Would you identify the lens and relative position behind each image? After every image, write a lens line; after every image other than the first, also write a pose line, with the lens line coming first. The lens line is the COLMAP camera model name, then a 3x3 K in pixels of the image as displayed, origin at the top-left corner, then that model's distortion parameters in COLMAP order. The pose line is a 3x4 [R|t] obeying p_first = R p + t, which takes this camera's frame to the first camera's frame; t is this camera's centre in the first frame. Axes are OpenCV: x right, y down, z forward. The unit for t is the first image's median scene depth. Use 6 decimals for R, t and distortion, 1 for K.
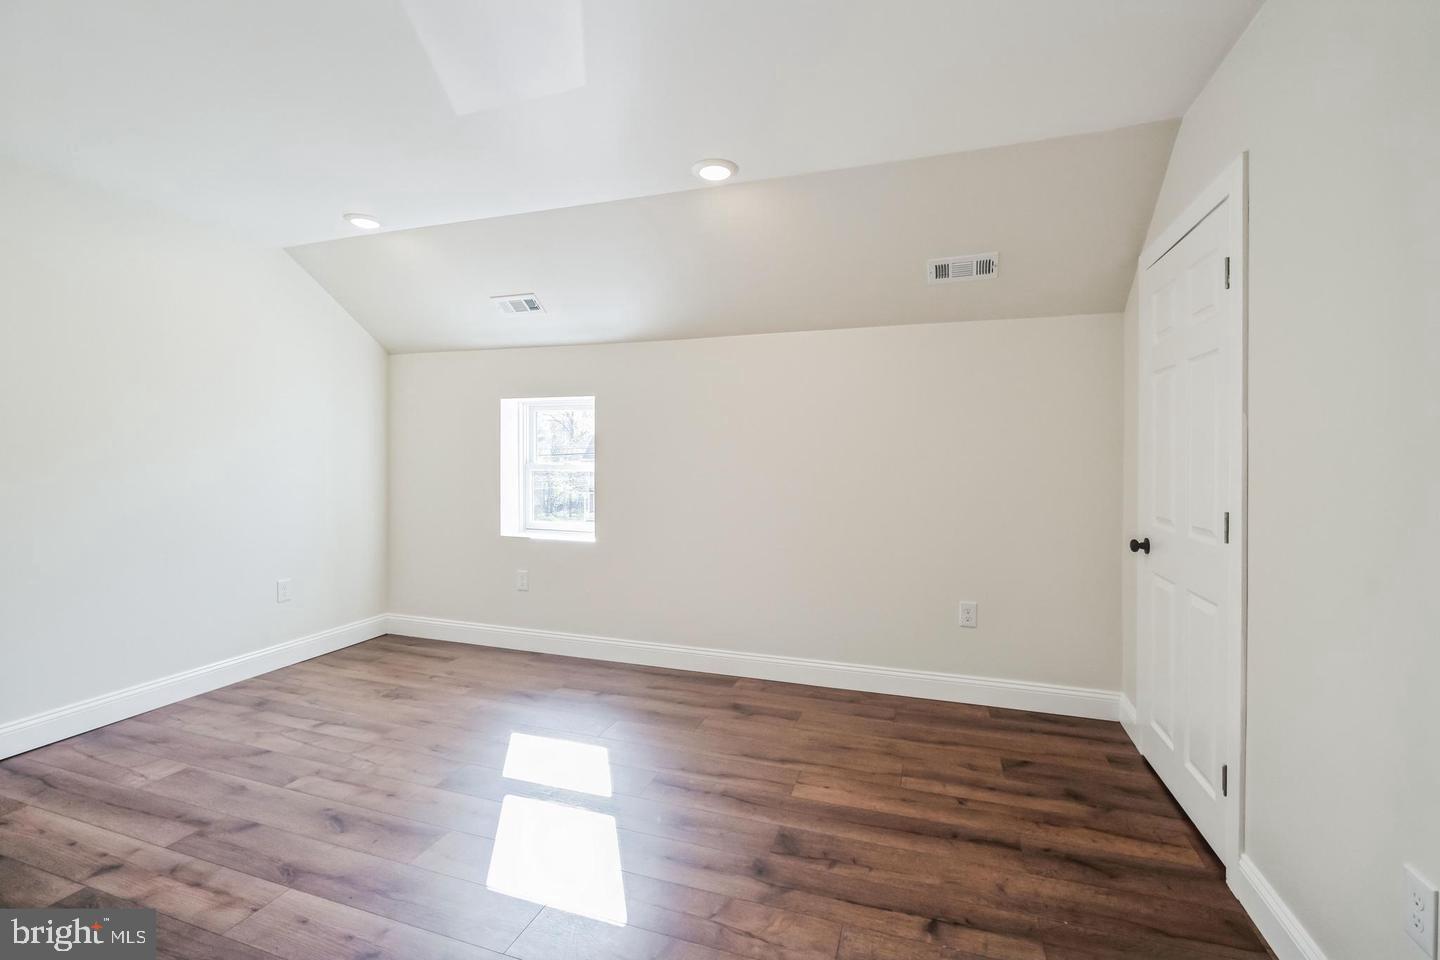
lens RADIAL K [[633.4, 0, 715.5], [0, 633.4, 461.9], [0, 0, 1]] dist [-0.012719, 0.000917]
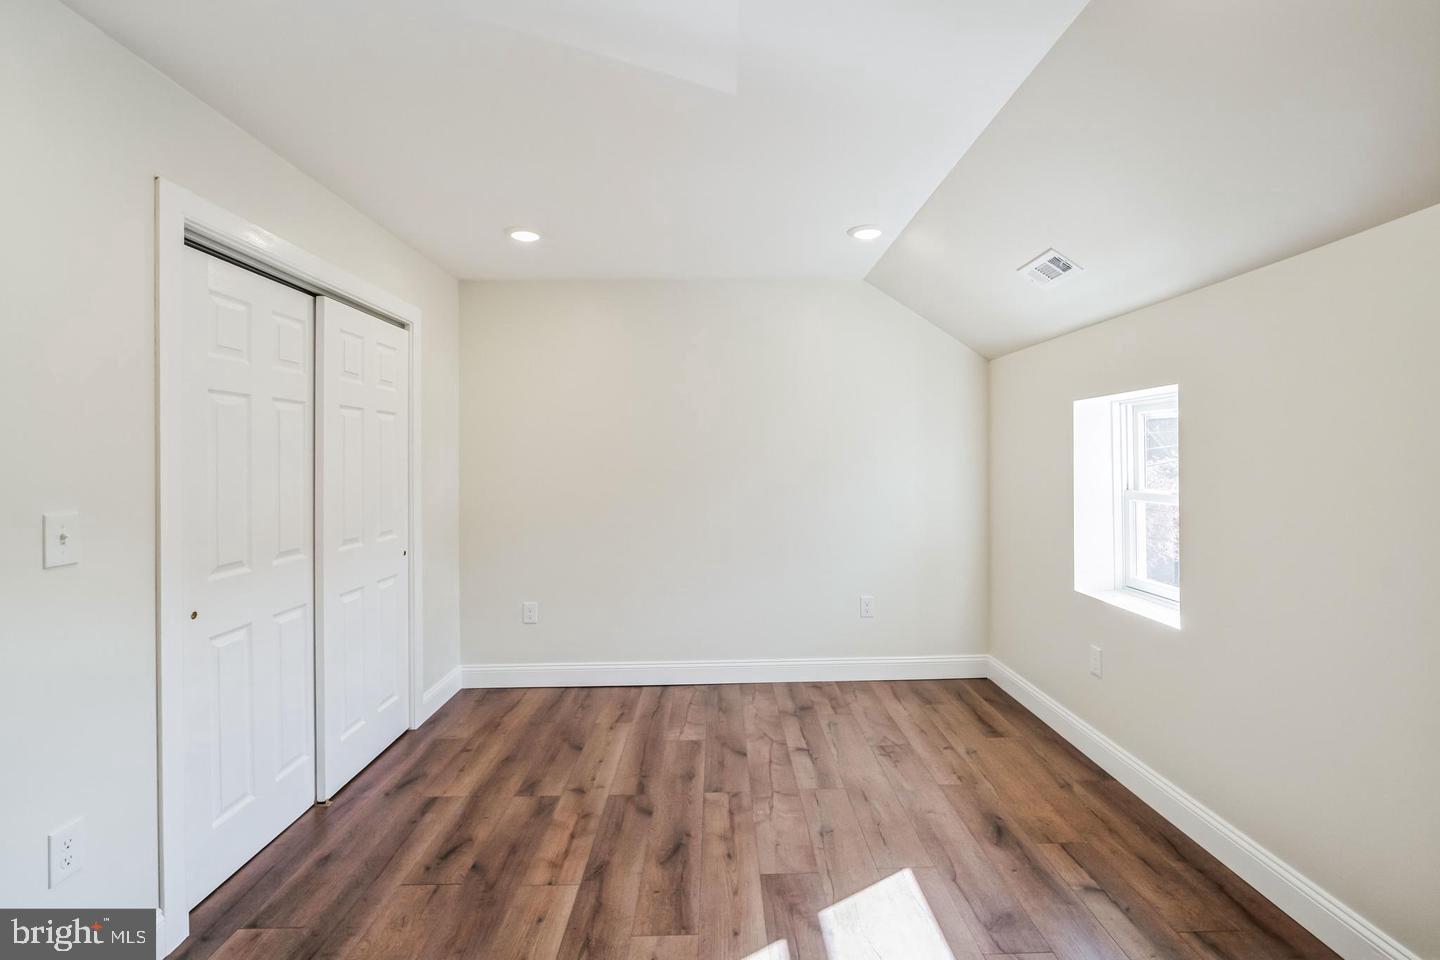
lens RADIAL K [[644.6, 0, 728.2], [0, 644.6, 458.0], [0, 0, 1]] dist [-0.011955, 0.000101]
pose [[0.344774, -0.012062, -0.938608, 0.292941], [0.003160, 0.999927, -0.011689, -0.037044], [0.938680, 0.001064, 0.344787, 0.512797]]
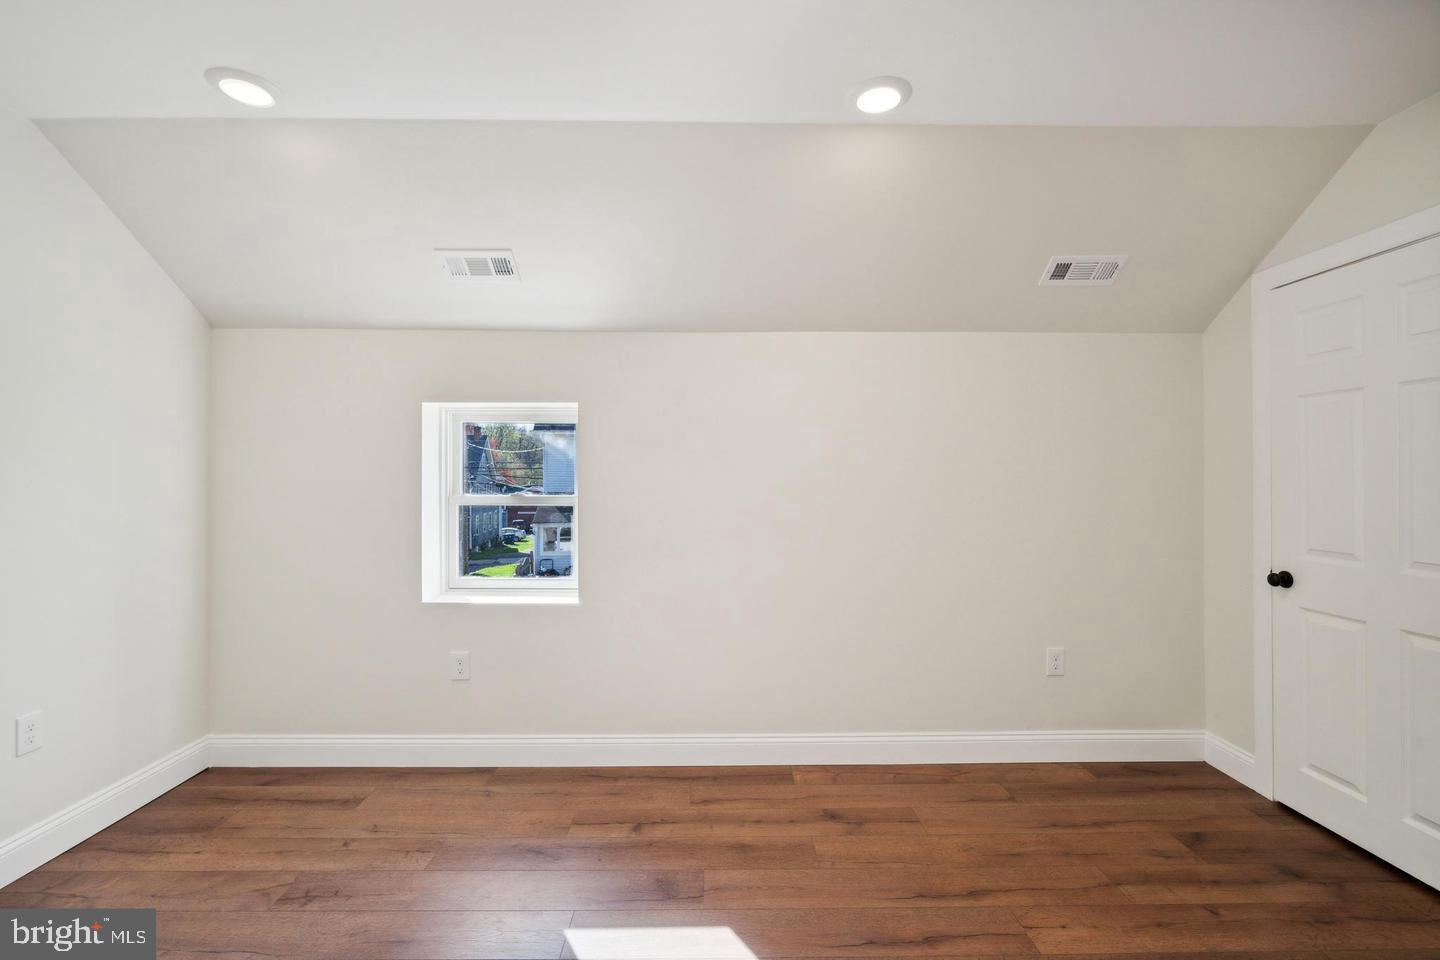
lens RADIAL K [[645.8, 0, 715.8], [0, 645.8, 473.1], [0, 0, 1]] dist [-0.015817, 0.005148]
pose [[0.941913, -0.002820, 0.335846, -0.372979], [0.006800, 0.999920, -0.010675, -0.018492], [-0.335789, 0.012339, 0.941857, 0.323831]]
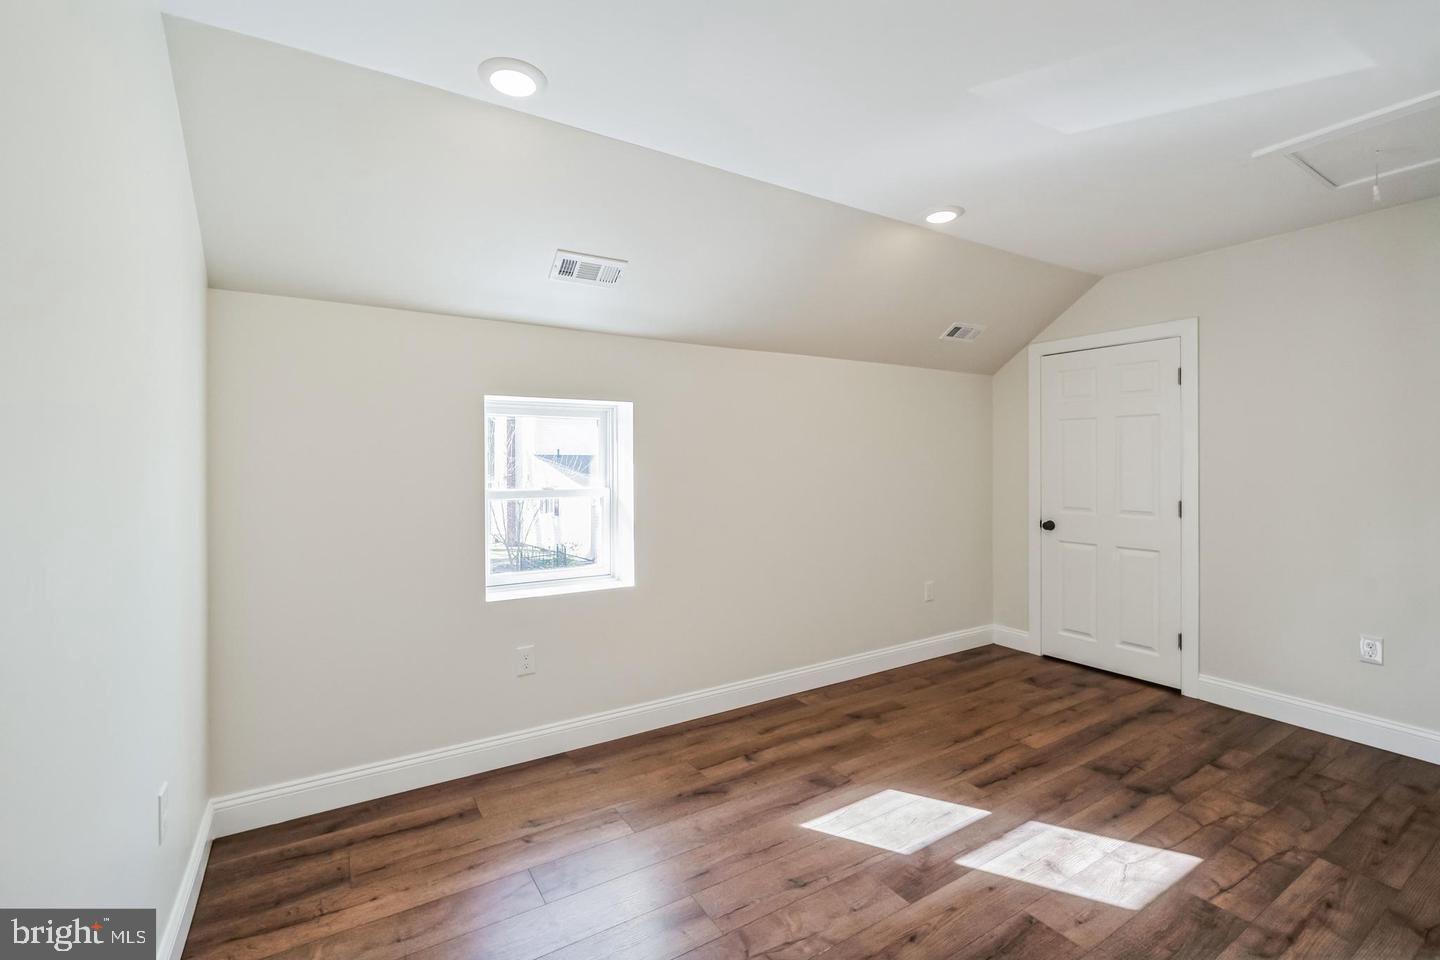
lens RADIAL K [[637.8, 0, 718.3], [0, 637.8, 464.7], [0, 0, 1]] dist [-0.014562, 0.004422]
pose [[0.629332, -0.011556, 0.777051, -0.956473], [0.013201, 0.999904, 0.004179, -0.035572], [-0.777025, 0.007628, 0.629424, 0.534241]]
